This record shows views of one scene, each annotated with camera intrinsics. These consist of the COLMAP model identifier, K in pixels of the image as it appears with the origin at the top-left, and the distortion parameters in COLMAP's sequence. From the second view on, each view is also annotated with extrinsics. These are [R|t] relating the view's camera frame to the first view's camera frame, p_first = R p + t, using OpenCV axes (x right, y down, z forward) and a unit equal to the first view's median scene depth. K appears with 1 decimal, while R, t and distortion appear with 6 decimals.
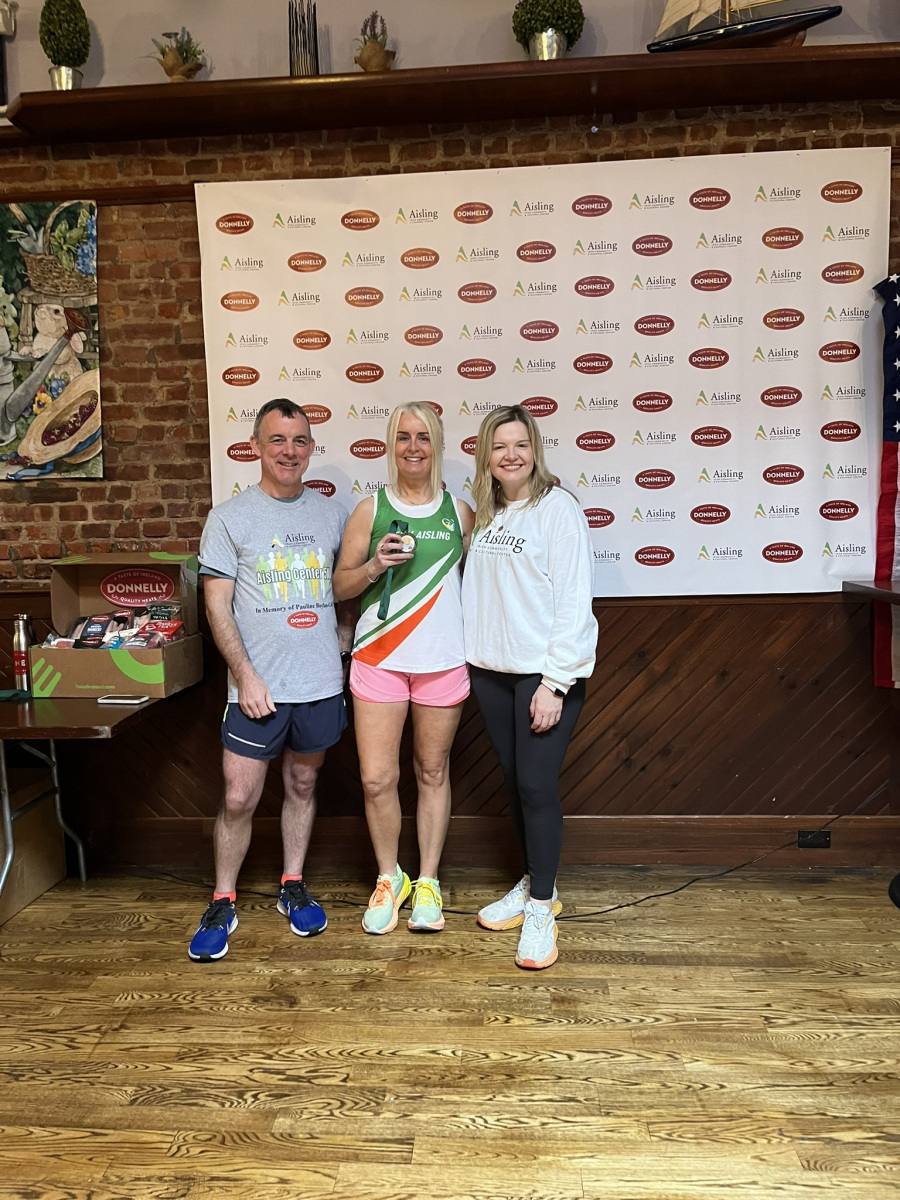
lens RADIAL K [[900.5, 0, 444.2], [0, 900.5, 594.4], [0, 0, 1]] dist [0.070510, -0.092815]
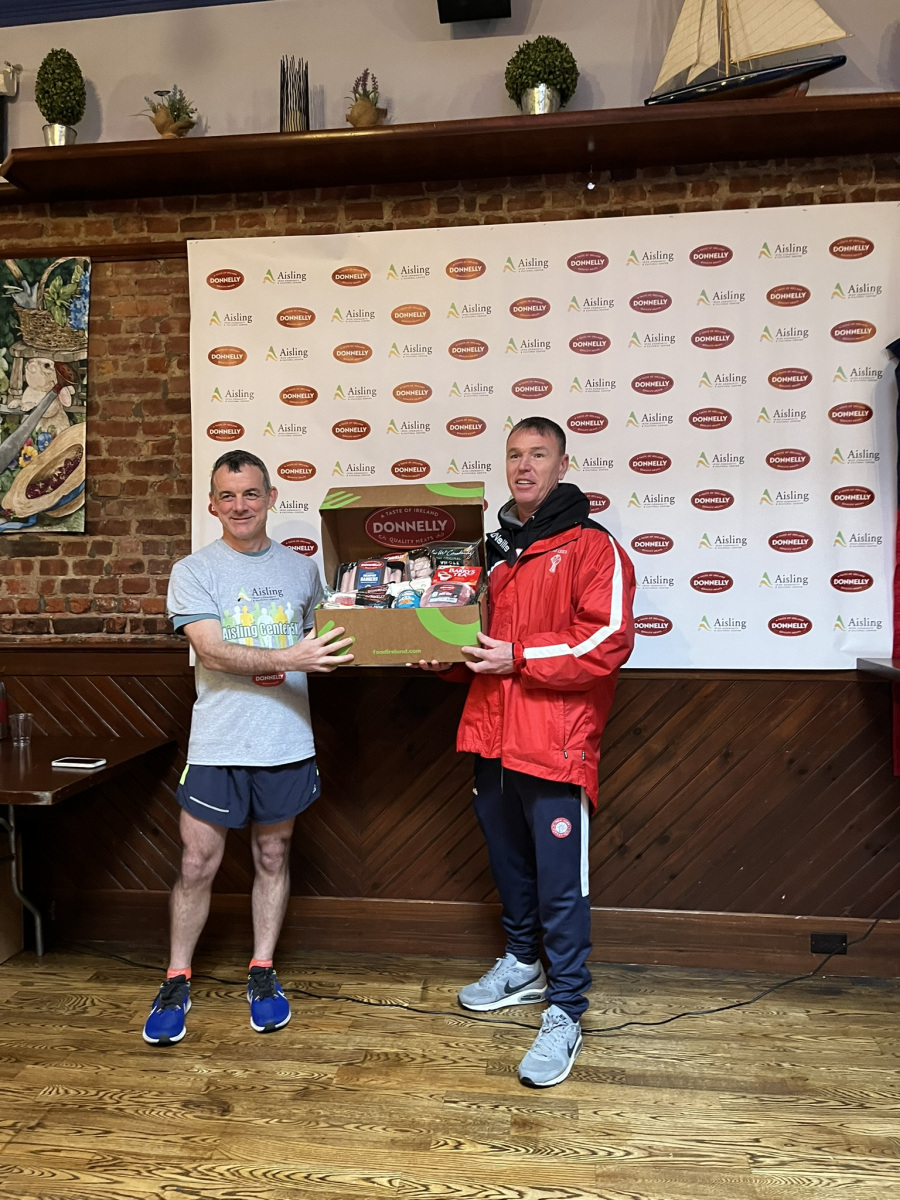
lens RADIAL K [[900.5, 0, 442.9], [0, 900.5, 591.8], [0, 0, 1]] dist [0.070510, -0.092815]
pose [[0.998236, 0.021997, -0.055137, 0.068868], [-0.026000, 0.996995, -0.072971, -0.003206], [0.053366, 0.074276, 0.995809, 0.055480]]
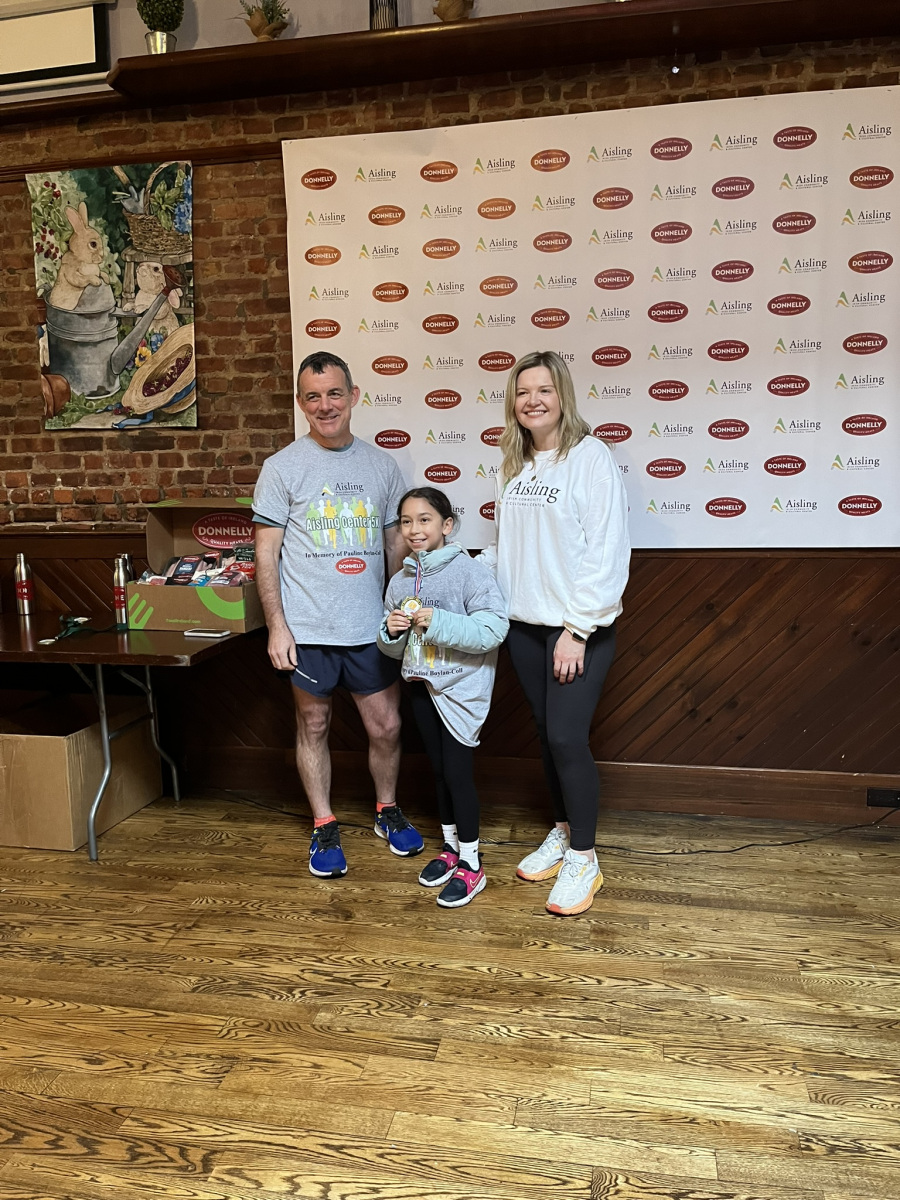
lens RADIAL K [[900.5, 0, 456.0], [0, 900.5, 592.4], [0, 0, 1]] dist [0.070510, -0.092815]
pose [[0.992318, 0.025568, -0.121039, 0.062564], [-0.020477, 0.998860, 0.043118, 0.013956], [0.122004, -0.040308, 0.991711, -0.025534]]
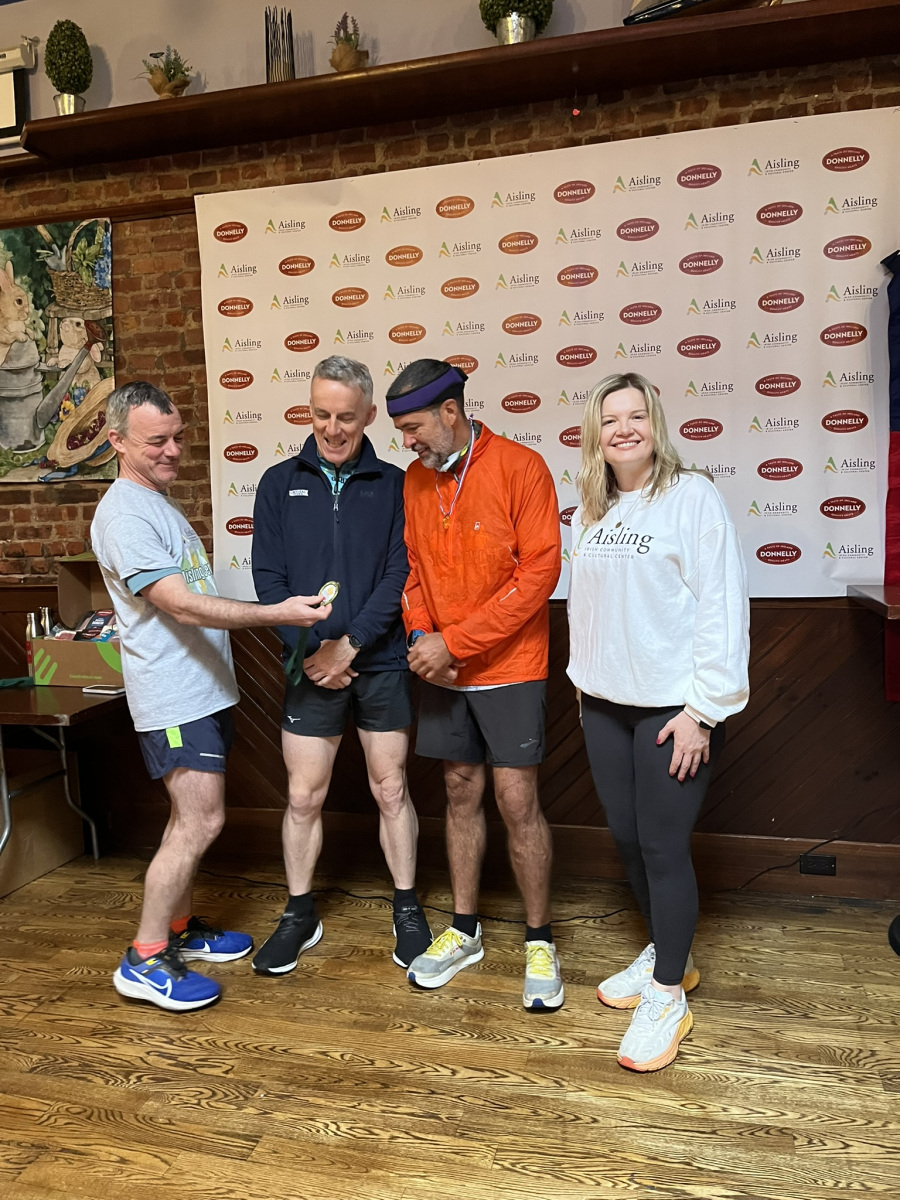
lens RADIAL K [[900.5, 0, 455.3], [0, 900.5, 591.9], [0, 0, 1]] dist [0.070510, -0.092815]
pose [[0.983866, 0.012841, -0.178444, 0.213621], [-0.012770, 0.999917, 0.001549, -0.004137], [0.178449, 0.000755, 0.983949, 0.030891]]
